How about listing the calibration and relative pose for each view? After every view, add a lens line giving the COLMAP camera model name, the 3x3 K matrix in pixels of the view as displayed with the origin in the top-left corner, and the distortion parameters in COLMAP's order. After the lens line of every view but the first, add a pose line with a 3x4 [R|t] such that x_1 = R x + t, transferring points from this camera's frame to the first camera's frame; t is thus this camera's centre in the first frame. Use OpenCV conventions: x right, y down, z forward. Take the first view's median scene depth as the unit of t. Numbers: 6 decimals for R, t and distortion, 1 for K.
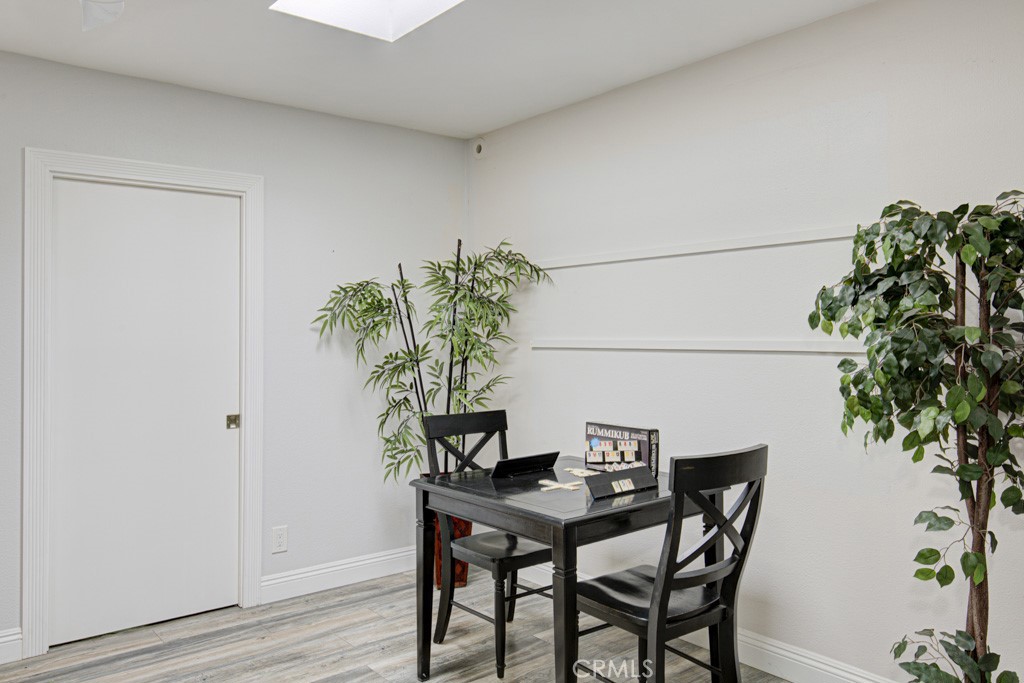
lens RADIAL K [[752.4, 0, 507.2], [0, 752.4, 340.9], [0, 0, 1]] dist [0.012560, -0.005069]
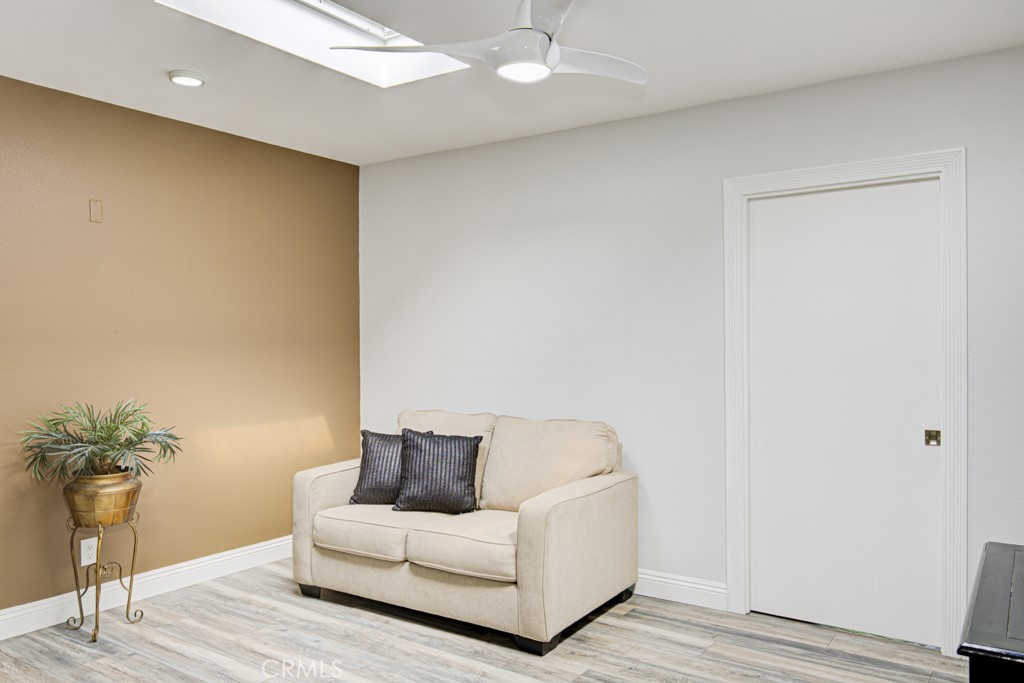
lens RADIAL K [[752.4, 0, 507.9], [0, 752.4, 337.7], [0, 0, 1]] dist [0.012560, -0.005069]
pose [[0.333204, 0.007402, -0.942826, 0.355689], [-0.015946, 0.999870, 0.002214, -0.004679], [0.942720, 0.014296, 0.333279, 0.278478]]
